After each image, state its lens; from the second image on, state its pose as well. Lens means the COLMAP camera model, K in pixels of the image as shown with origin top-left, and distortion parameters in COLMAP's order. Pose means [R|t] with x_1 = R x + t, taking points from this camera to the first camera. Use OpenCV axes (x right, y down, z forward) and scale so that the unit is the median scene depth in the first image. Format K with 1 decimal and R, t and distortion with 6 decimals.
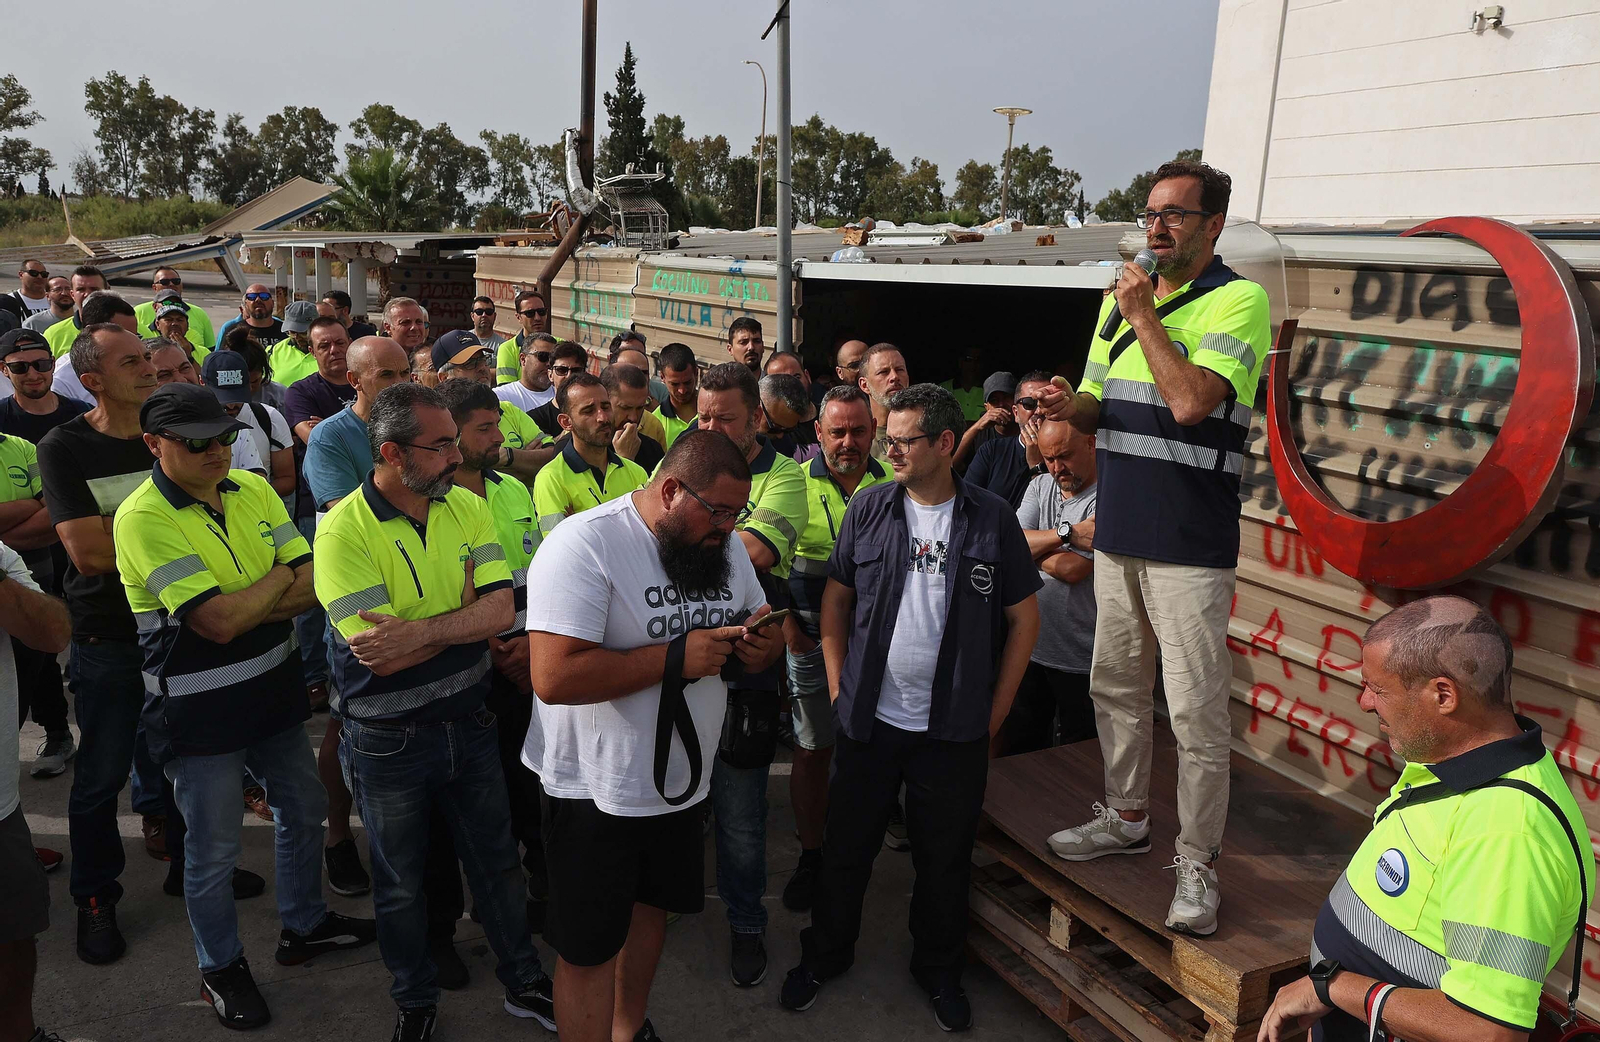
lens RADIAL K [[1222.4, 0, 787.0], [0, 1222.4, 523.6], [0, 0, 1]] dist [-0.006747, 0.012785]
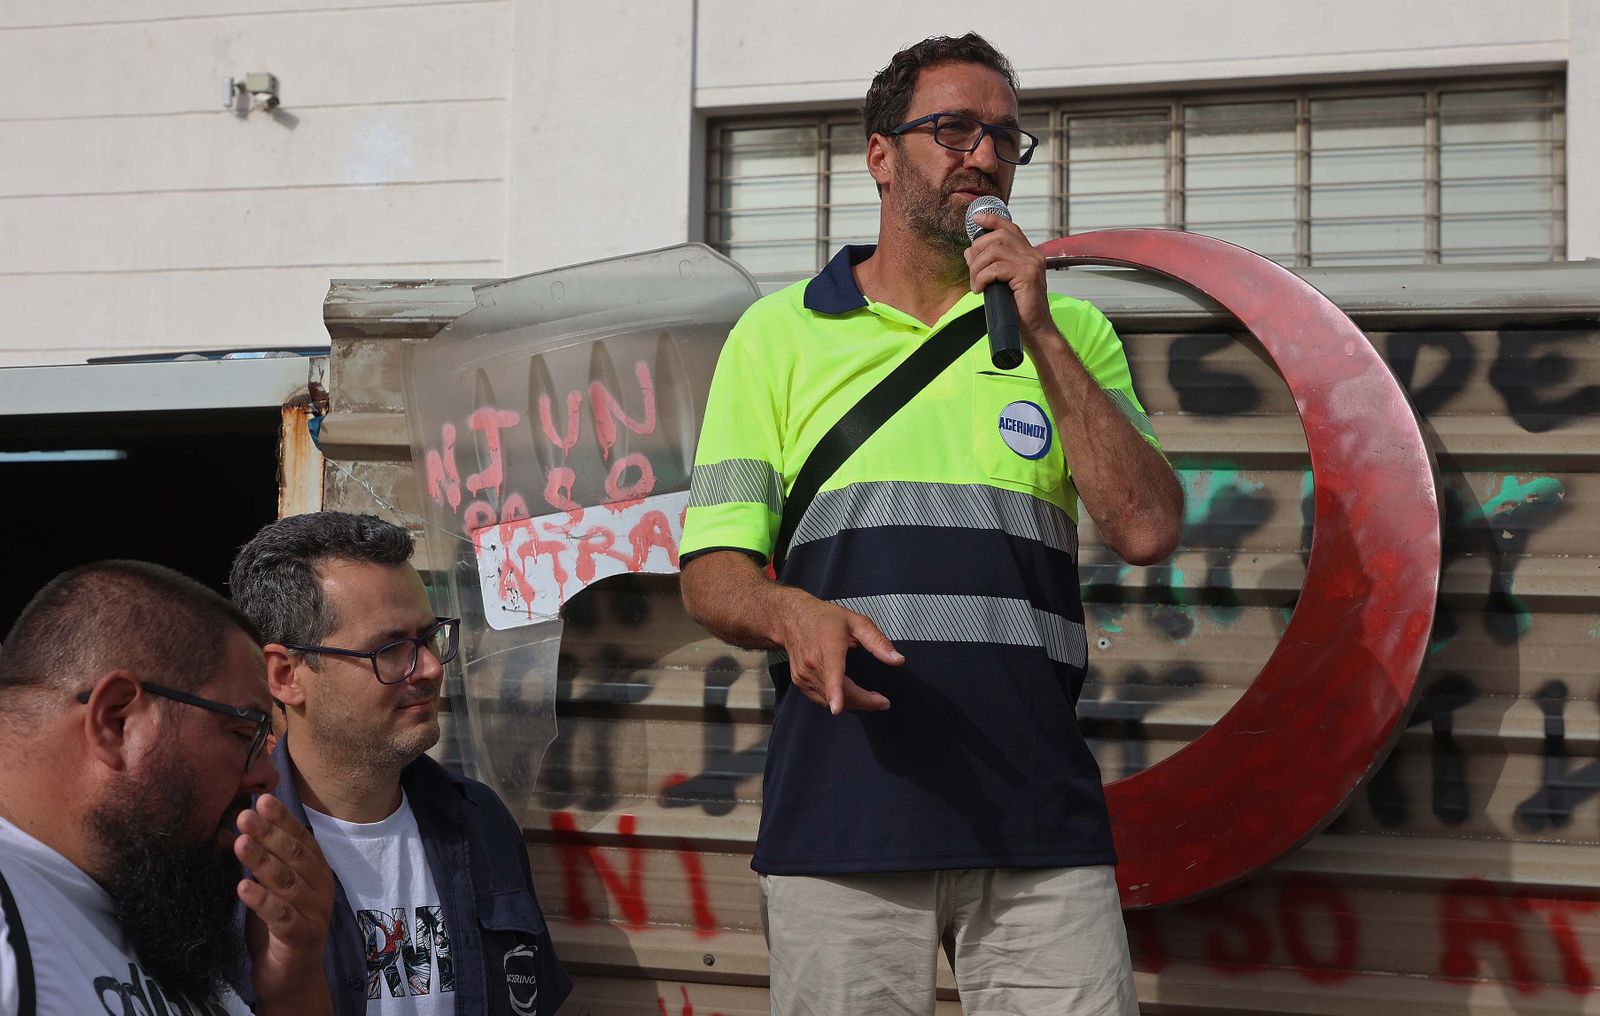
lens RADIAL K [[2551.6, 0, 791.9], [0, 2551.6, 520.8], [0, 0, 1]] dist [0.083168, 0.000000]
pose [[0.681253, 0.010278, 0.731976, -0.368434], [0.166760, 0.971433, -0.168844, 0.047758], [-0.712801, 0.237090, 0.660078, 0.318360]]
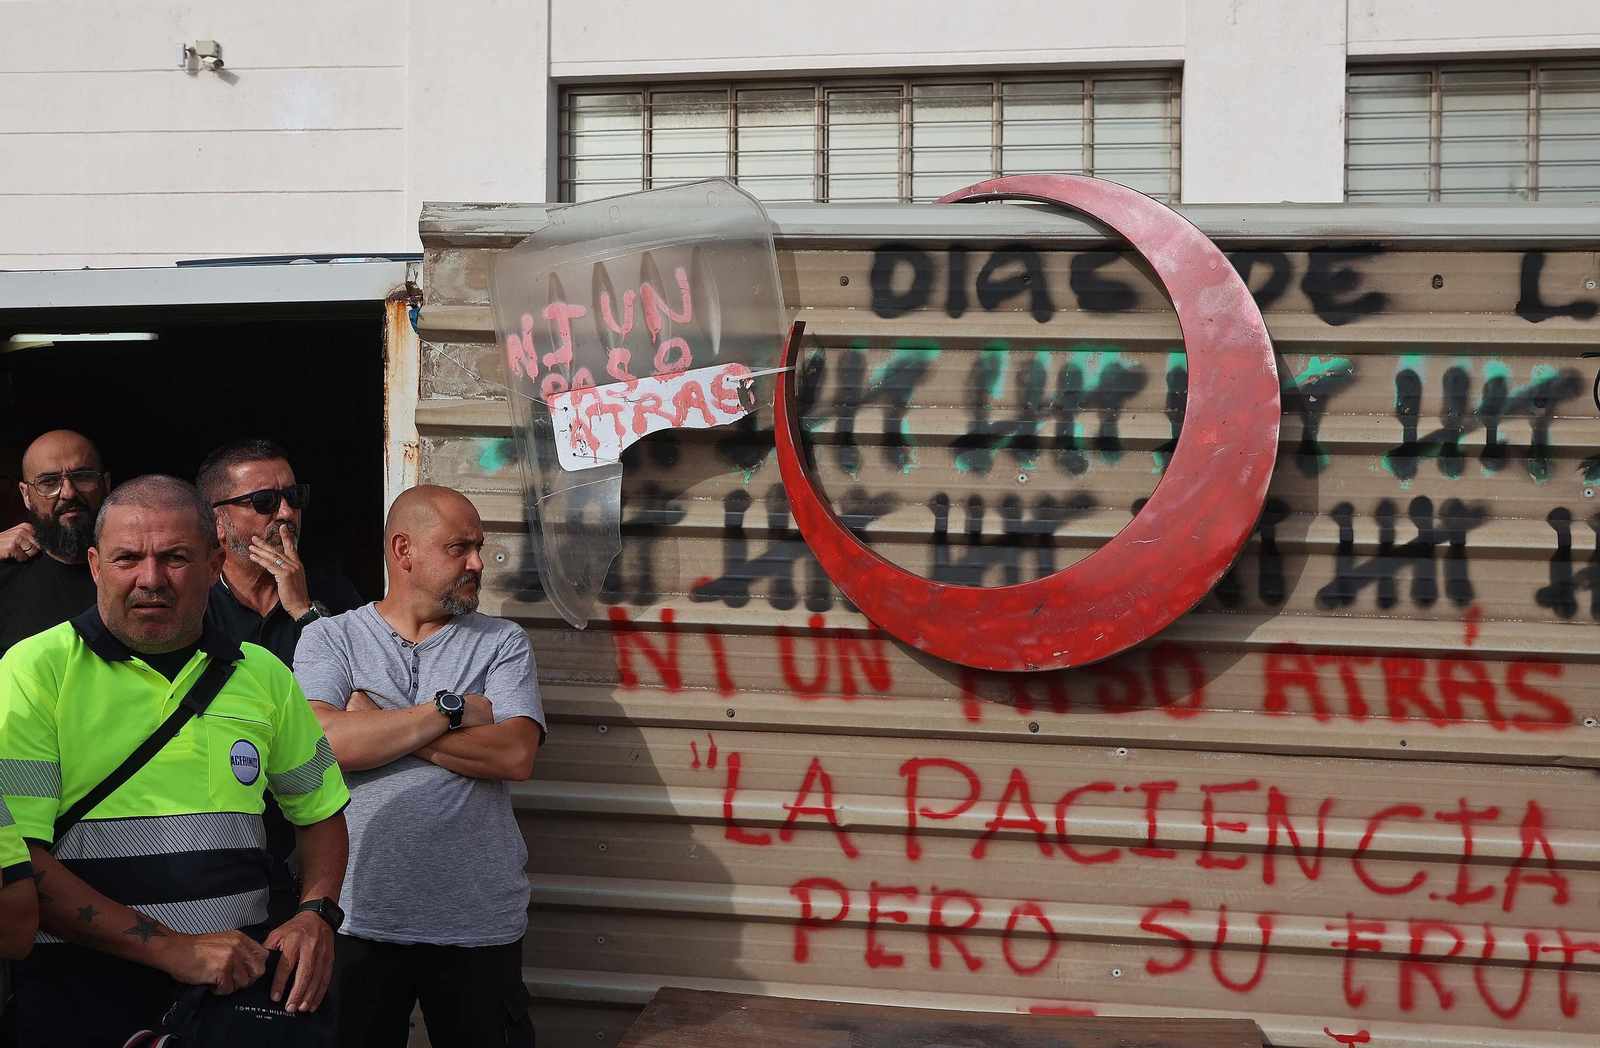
lens RADIAL K [[1831.2, 0, 813.2], [0, 1831.2, 536.1], [0, 0, 1]] dist [0.040982, 0.000000]
pose [[0.568487, -0.056040, 0.820782, -0.429614], [0.188648, 0.979973, -0.063751, 0.016114], [-0.800771, 0.191080, 0.567674, 0.446397]]
